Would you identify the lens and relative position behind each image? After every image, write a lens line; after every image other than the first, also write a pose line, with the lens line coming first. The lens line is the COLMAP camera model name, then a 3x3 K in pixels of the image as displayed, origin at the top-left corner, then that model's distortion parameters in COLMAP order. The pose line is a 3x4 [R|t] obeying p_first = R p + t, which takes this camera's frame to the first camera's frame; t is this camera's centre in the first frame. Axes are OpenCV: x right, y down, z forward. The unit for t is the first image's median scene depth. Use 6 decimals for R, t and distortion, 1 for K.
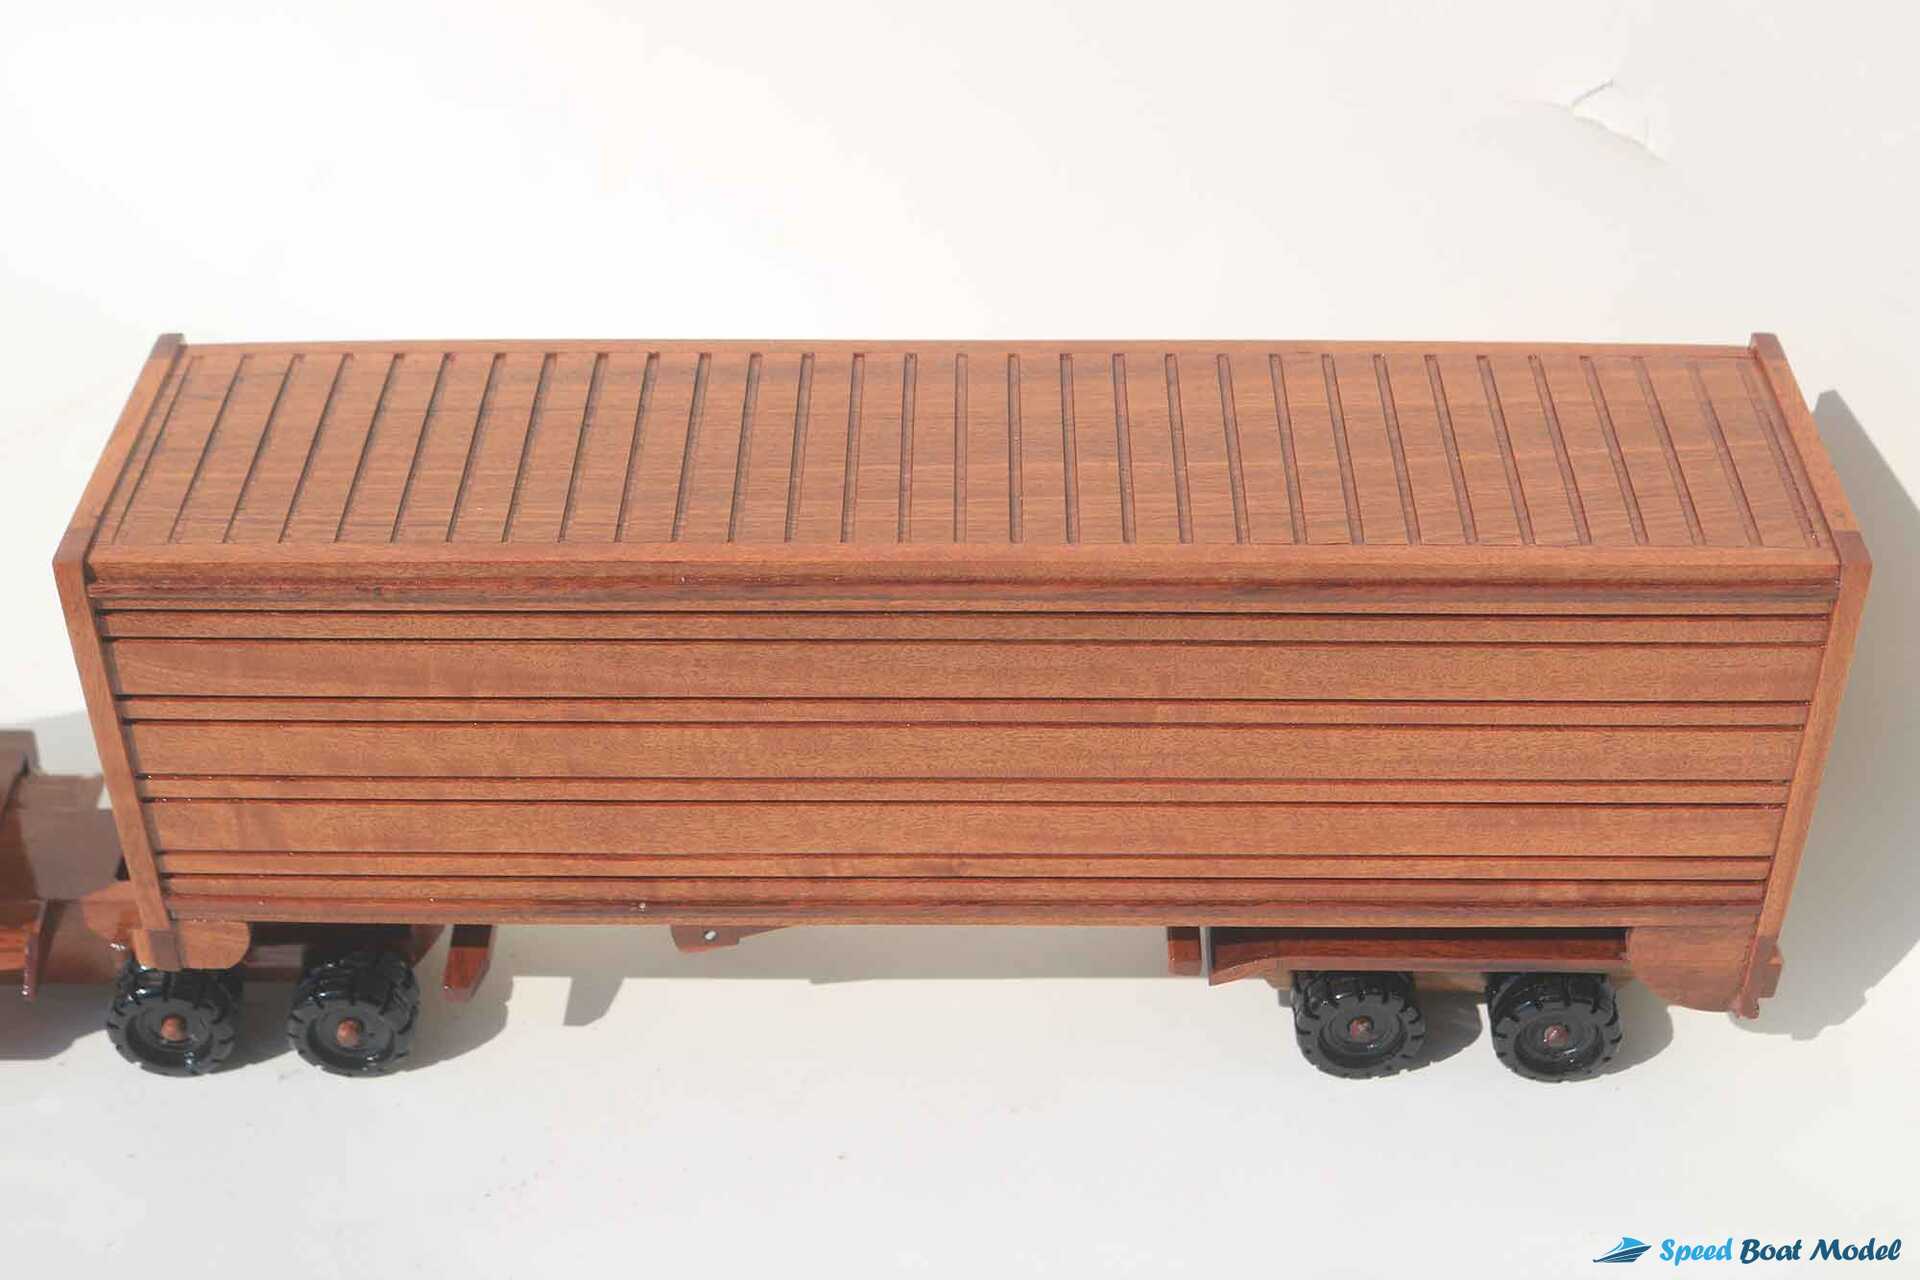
lens RADIAL K [[2684.5, 0, 951.3], [0, 2684.5, 625.4], [0, 0, 1]] dist [-0.088299, 0.000000]
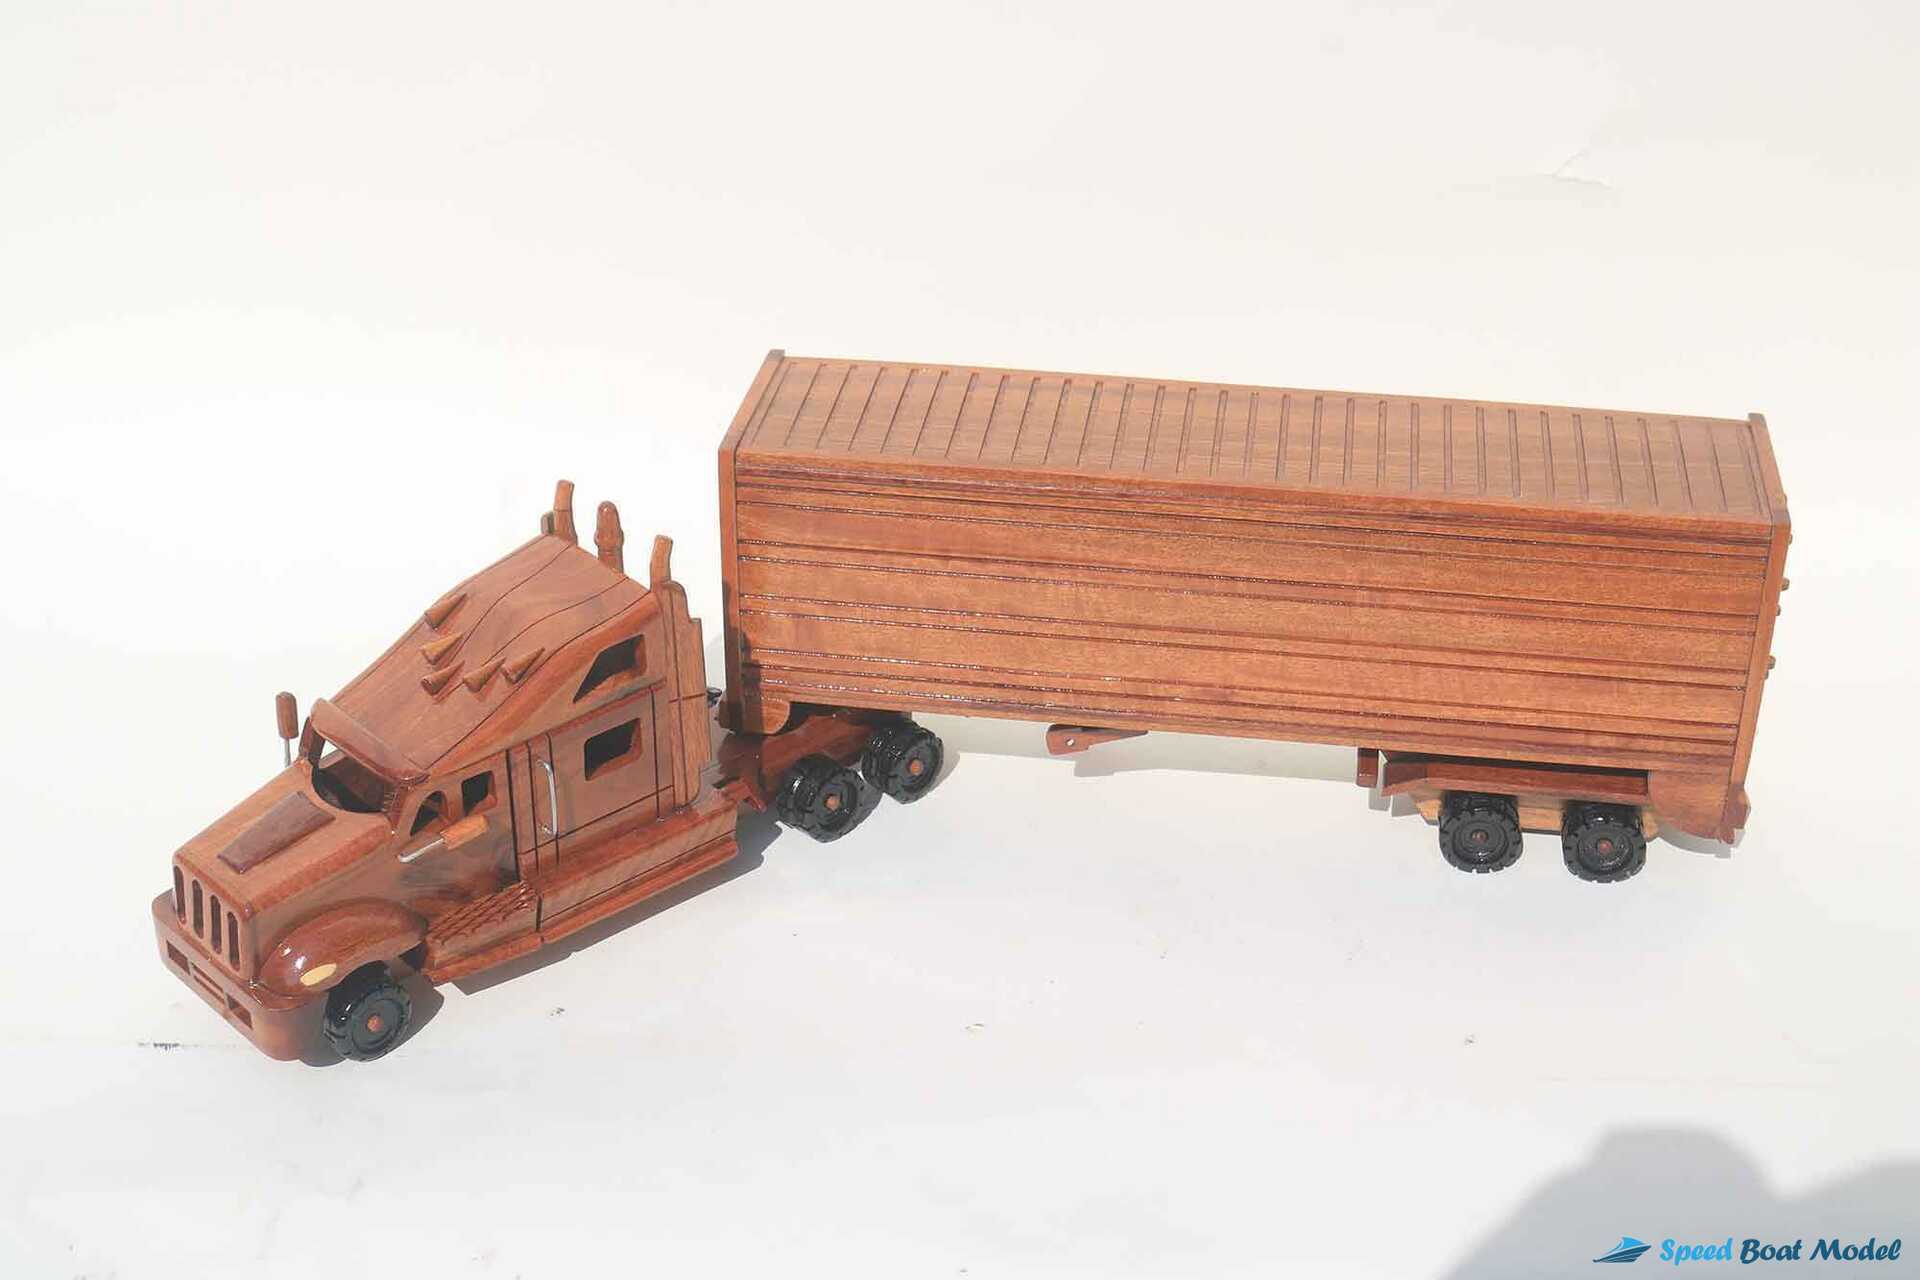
lens RADIAL K [[2684.5, 0, 970.6], [0, 2684.5, 648.9], [0, 0, 1]] dist [-0.088299, 0.000000]
pose [[0.991558, 0.075428, -0.105470, 0.016437], [-0.088978, 0.987472, -0.130317, 0.291822], [0.094319, 0.138602, 0.985847, -0.629407]]
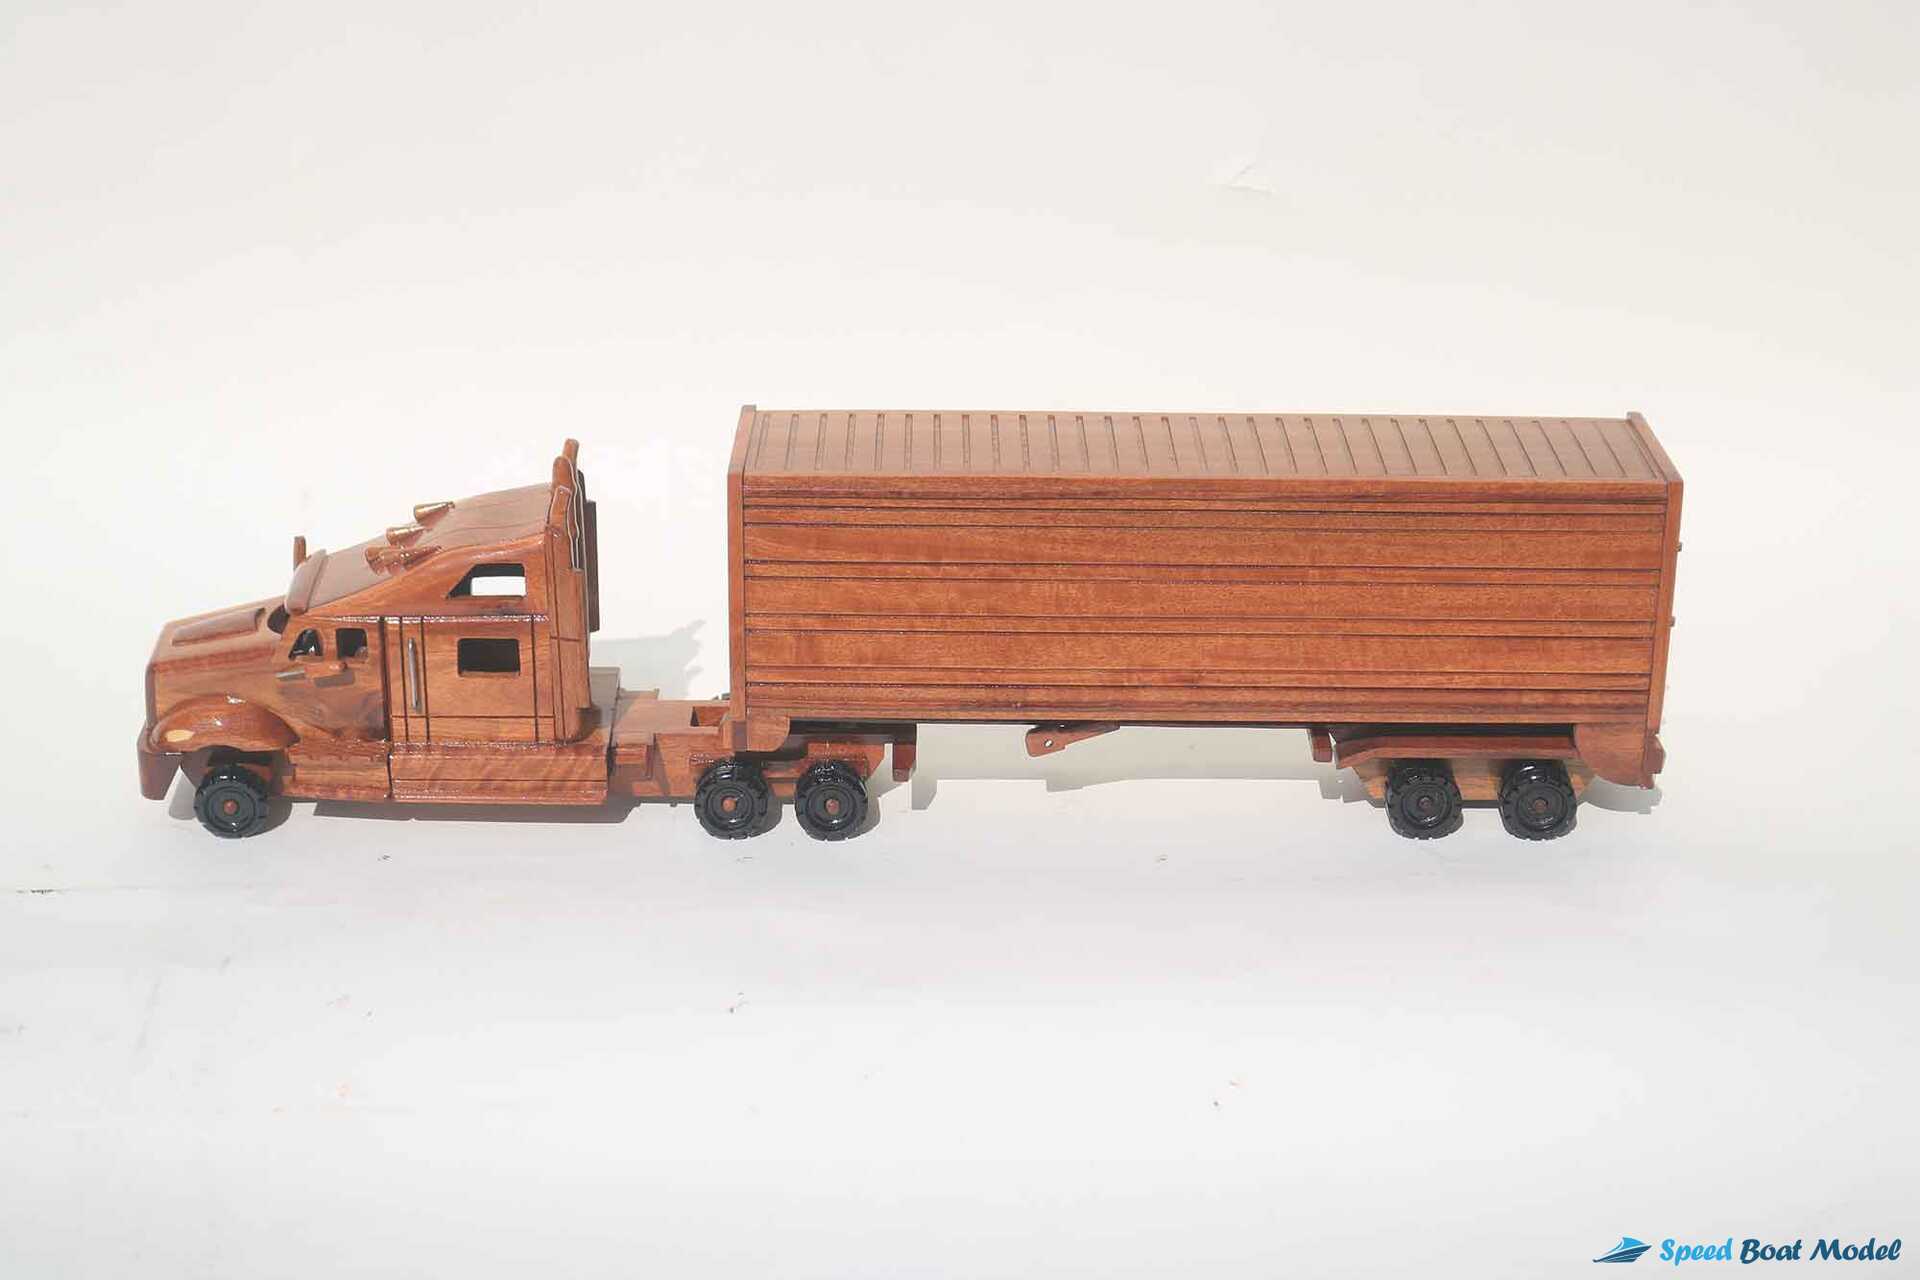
lens RADIAL K [[3288.8, 0, 945.4], [0, 3288.8, 649.9], [0, 0, 1]] dist [-0.104284, 0.000000]
pose [[0.999875, 0.009106, 0.012936, -0.196459], [-0.005097, 0.959554, -0.281478, 0.697145], [-0.014976, 0.281377, 0.959480, -1.119347]]
